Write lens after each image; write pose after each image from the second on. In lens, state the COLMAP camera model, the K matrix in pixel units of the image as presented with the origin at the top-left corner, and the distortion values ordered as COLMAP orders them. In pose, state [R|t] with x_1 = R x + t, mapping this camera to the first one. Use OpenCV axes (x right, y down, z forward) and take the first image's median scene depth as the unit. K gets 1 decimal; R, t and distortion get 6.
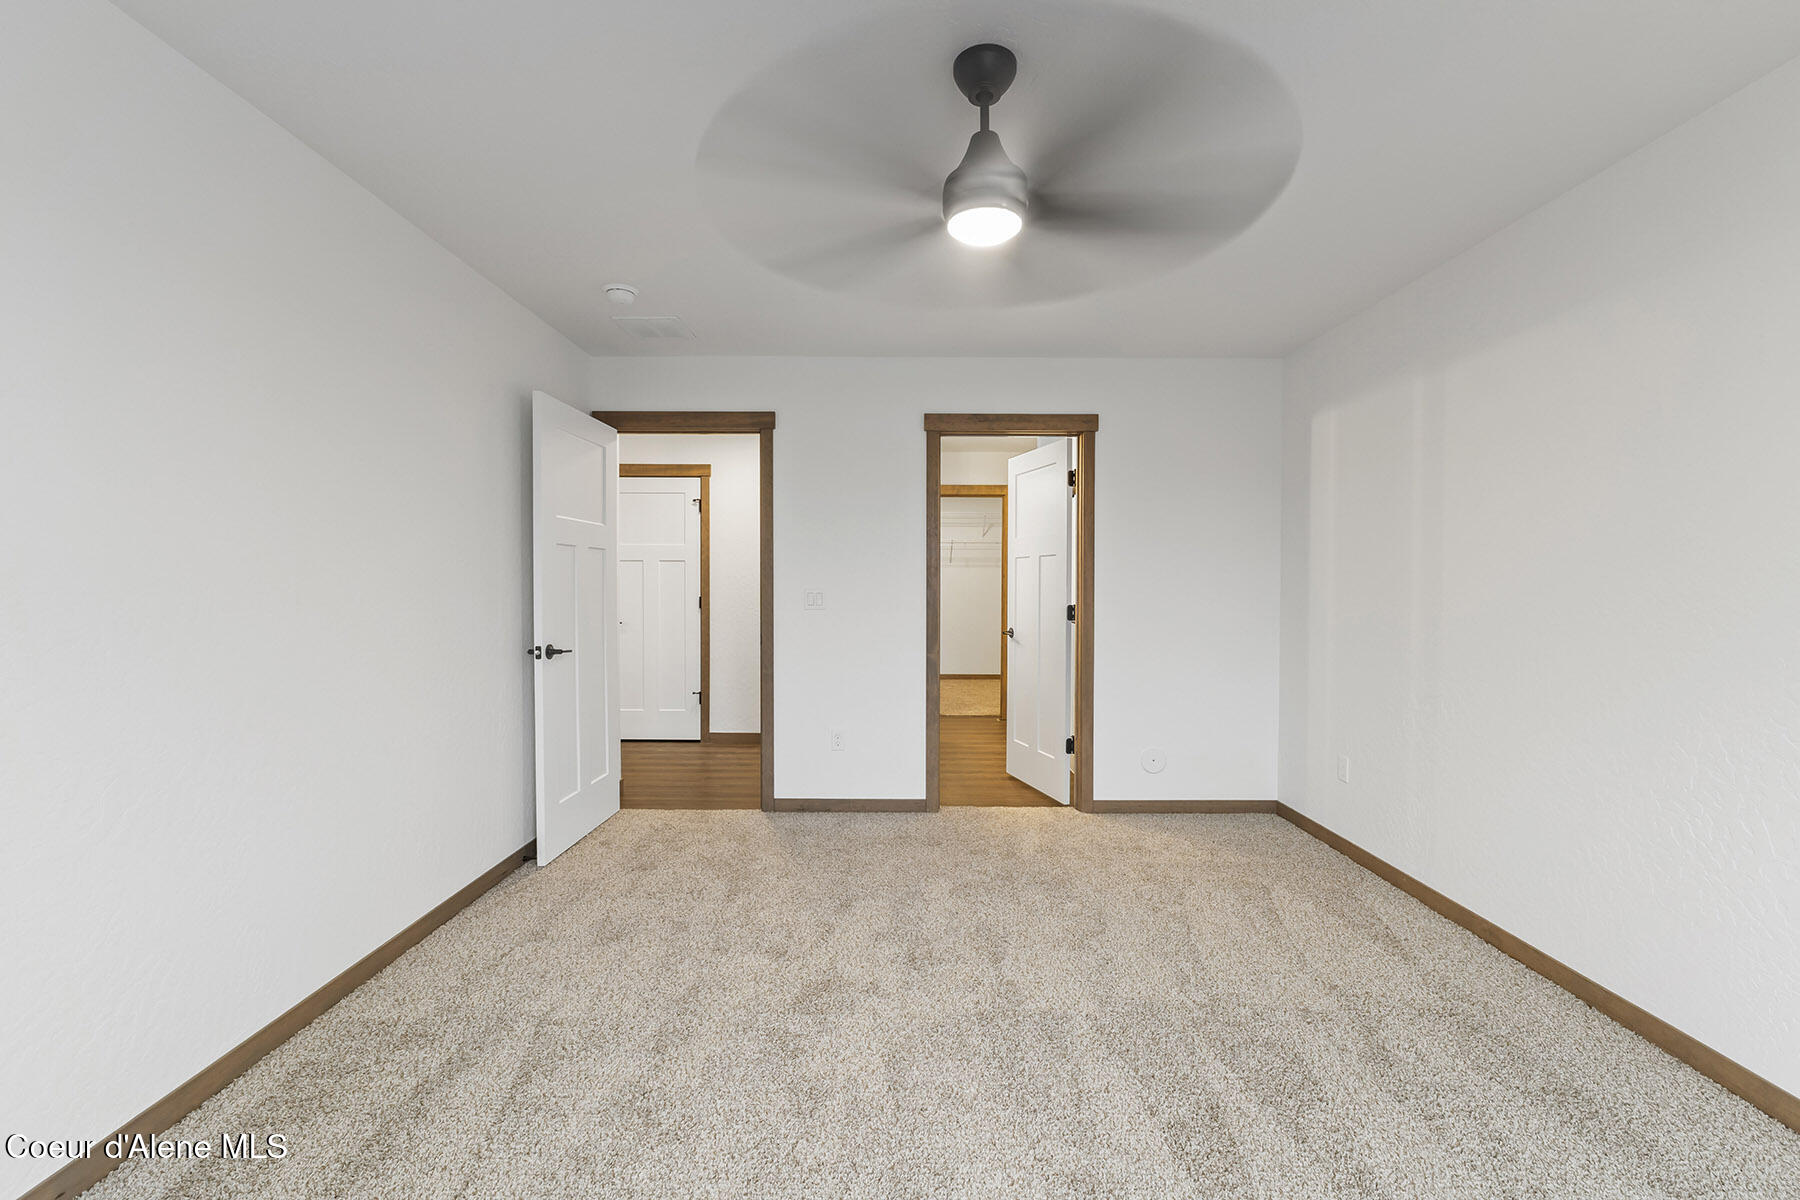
lens RADIAL K [[758.5, 0, 900.0], [0, 758.5, 600.0], [0, 0, 1]] dist [0.001269, 0.000464]
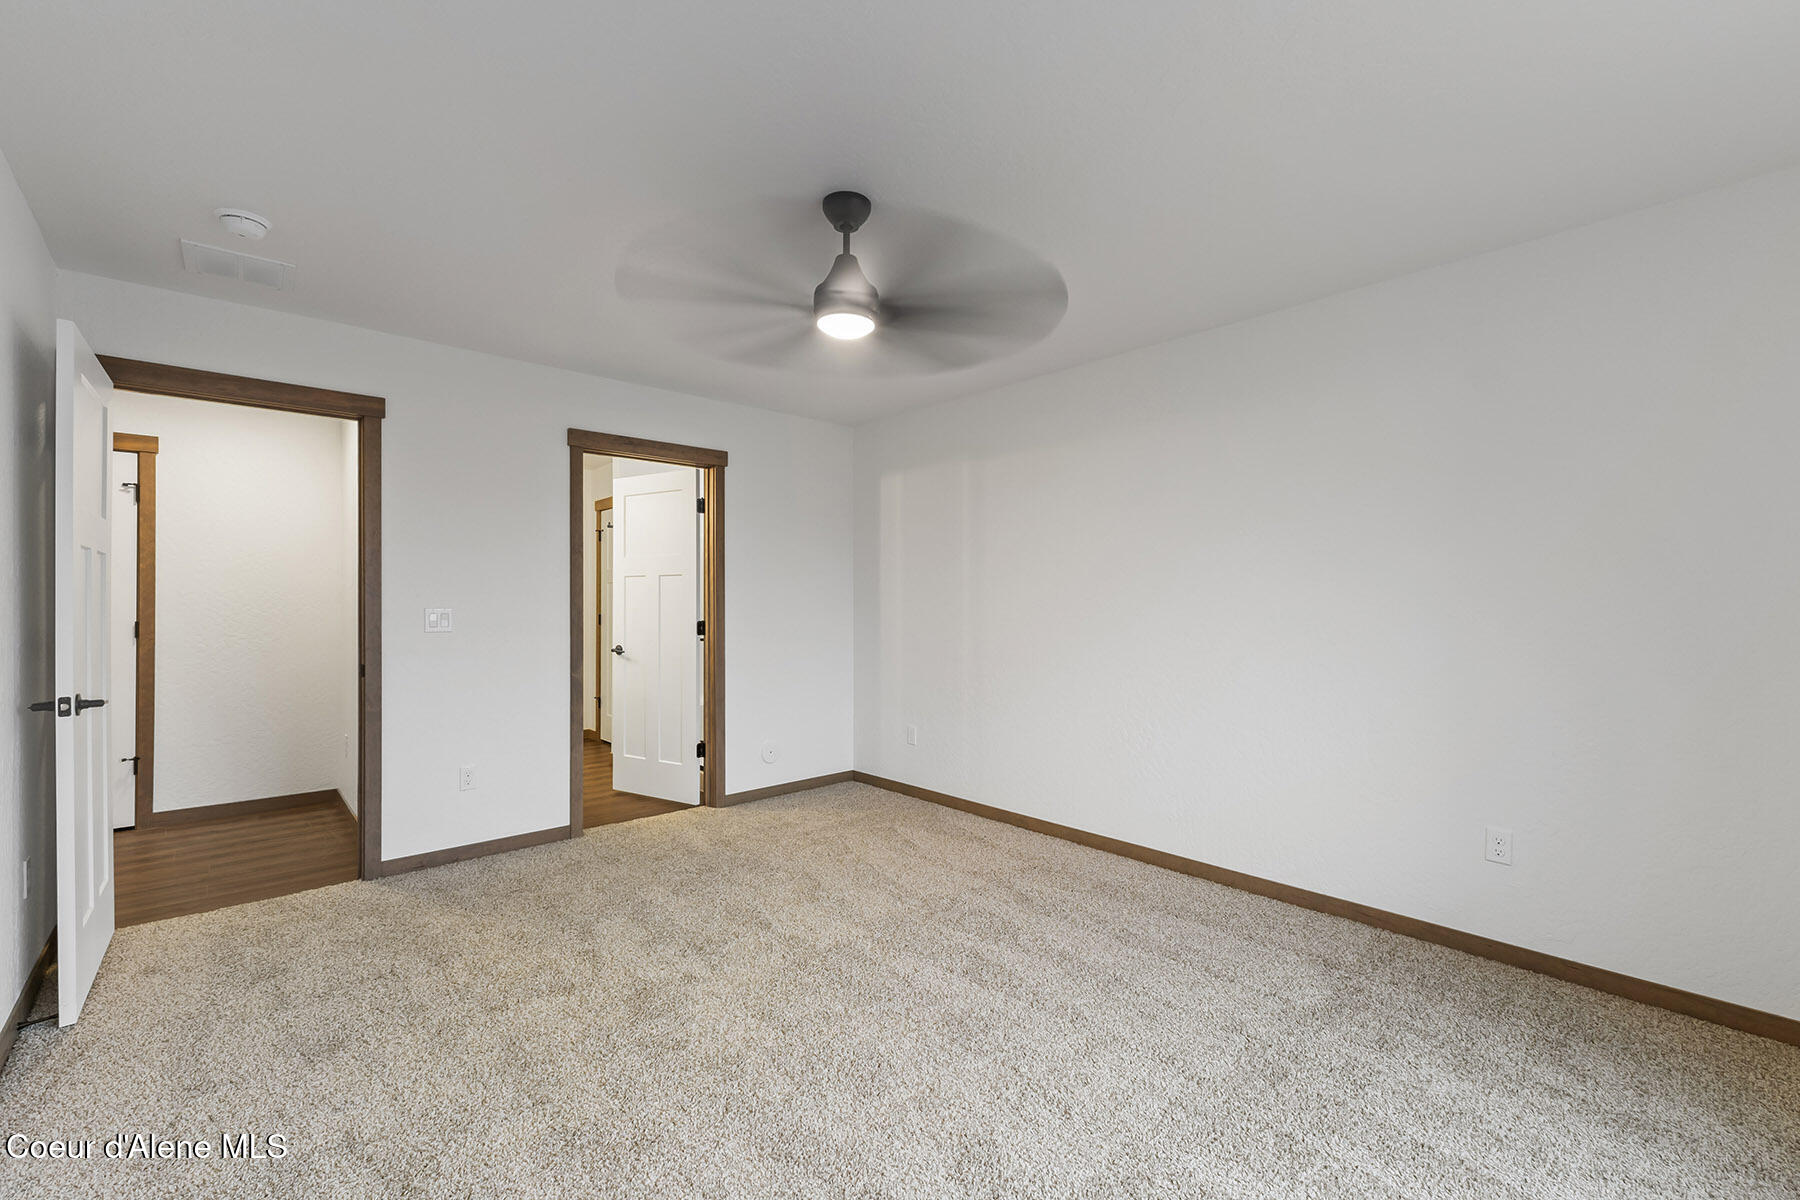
lens RADIAL K [[758.5, 0, 900.0], [0, 758.5, 600.0], [0, 0, 1]] dist [0.001269, 0.000464]
pose [[0.734706, -0.002605, 0.678381, -0.318918], [0.017514, 0.999732, -0.015129, -0.001919], [-0.678160, 0.022997, 0.734555, -0.001115]]
